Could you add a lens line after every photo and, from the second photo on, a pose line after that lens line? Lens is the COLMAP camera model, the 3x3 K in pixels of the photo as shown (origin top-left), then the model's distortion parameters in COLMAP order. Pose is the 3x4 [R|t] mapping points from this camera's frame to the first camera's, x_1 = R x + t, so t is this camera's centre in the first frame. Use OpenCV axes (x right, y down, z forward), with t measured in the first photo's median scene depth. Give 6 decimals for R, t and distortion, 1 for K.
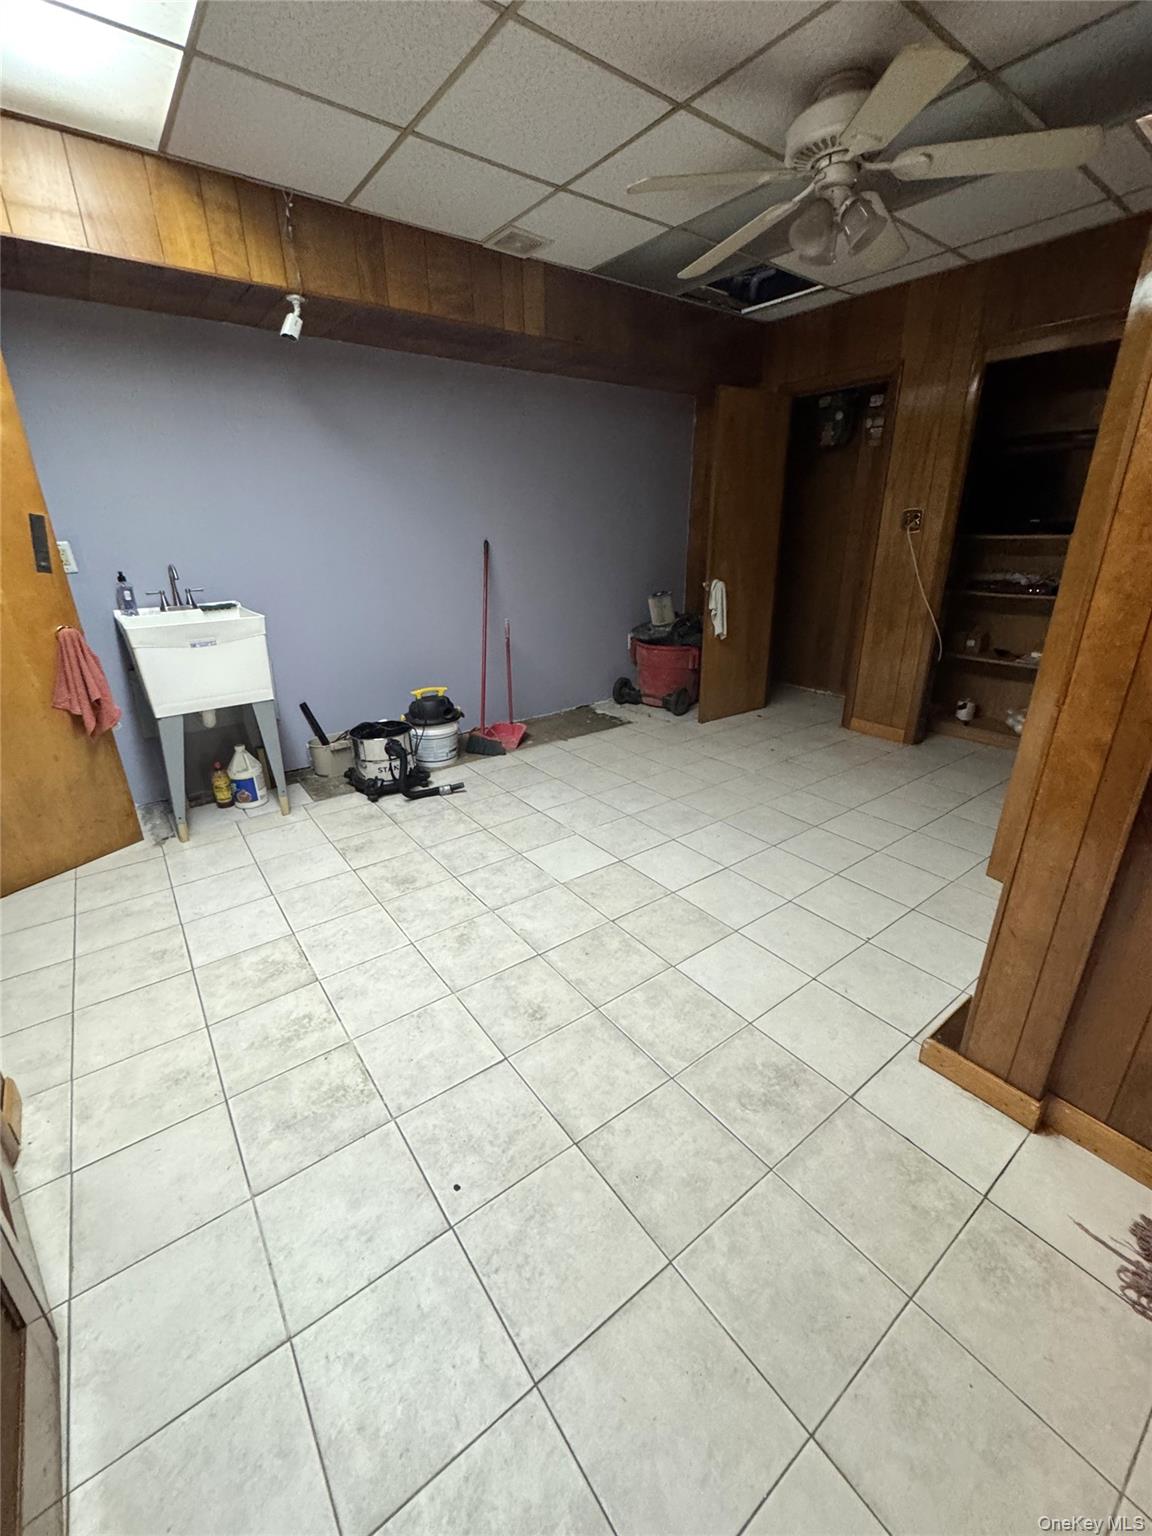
lens RADIAL K [[622.6, 0, 577.8], [0, 622.6, 766.4], [0, 0, 1]] dist [0.000356, 0.000022]
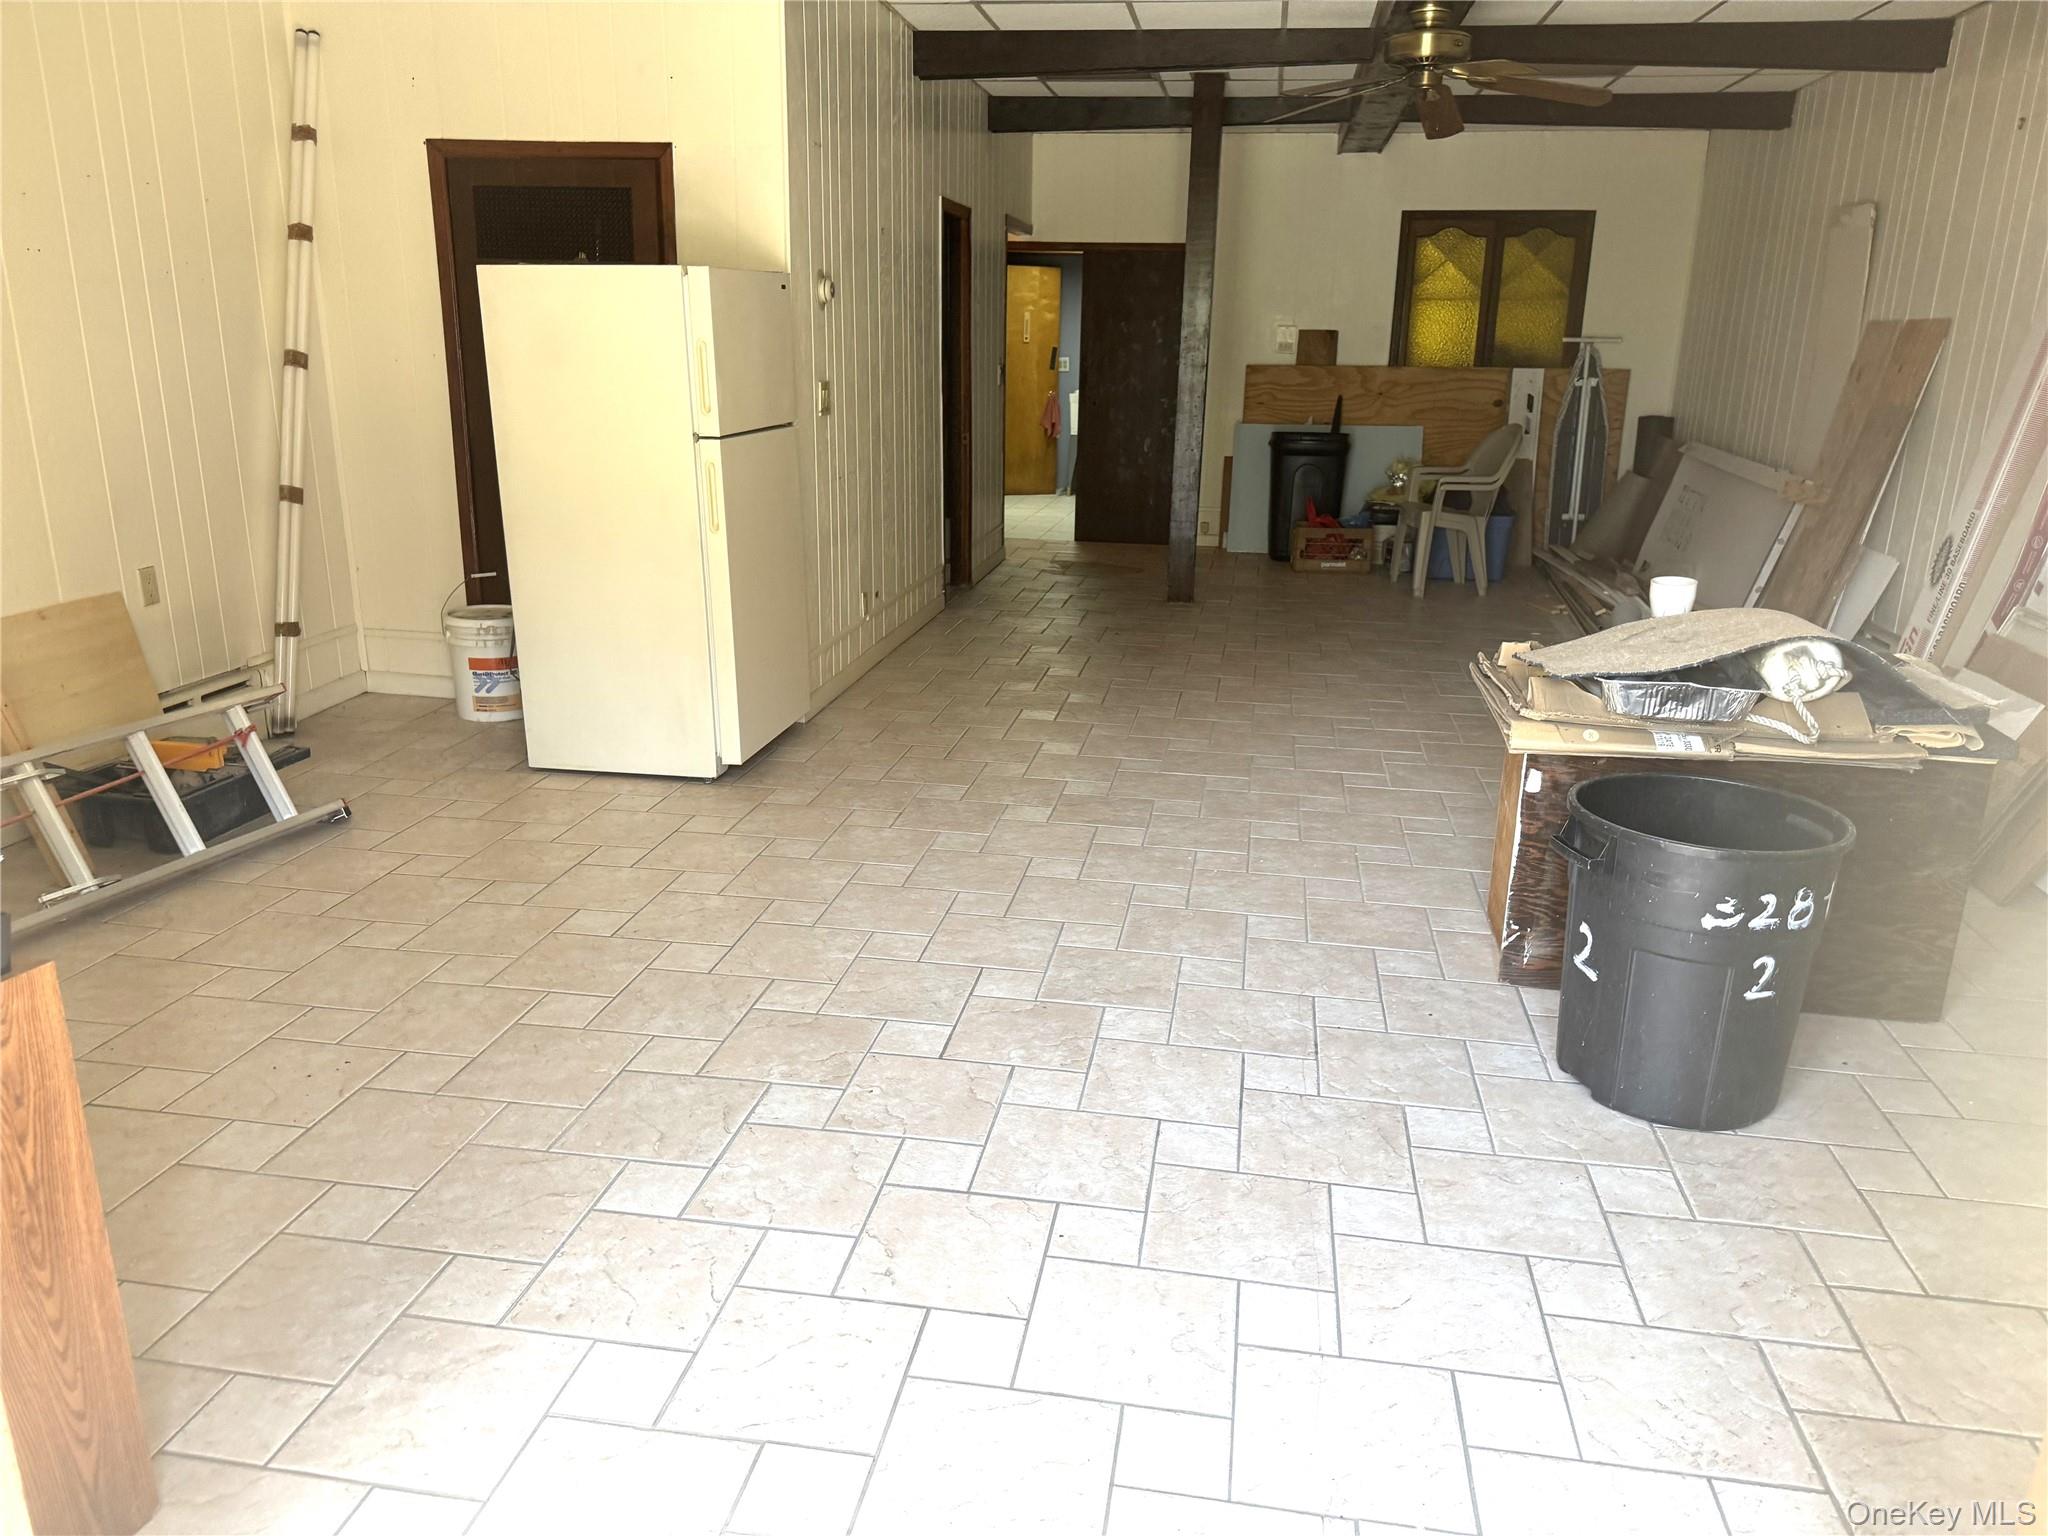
lens RADIAL K [[1526.5, 0, 1022.3], [0, 1526.5, 772.4], [0, 0, 1]] dist [0.073134, -0.107133]
pose [[0.683131, 0.221072, -0.696031, 3.532412], [-0.278329, 0.959962, 0.031731, 1.028685], [0.675178, 0.172049, 0.717310, -3.066877]]
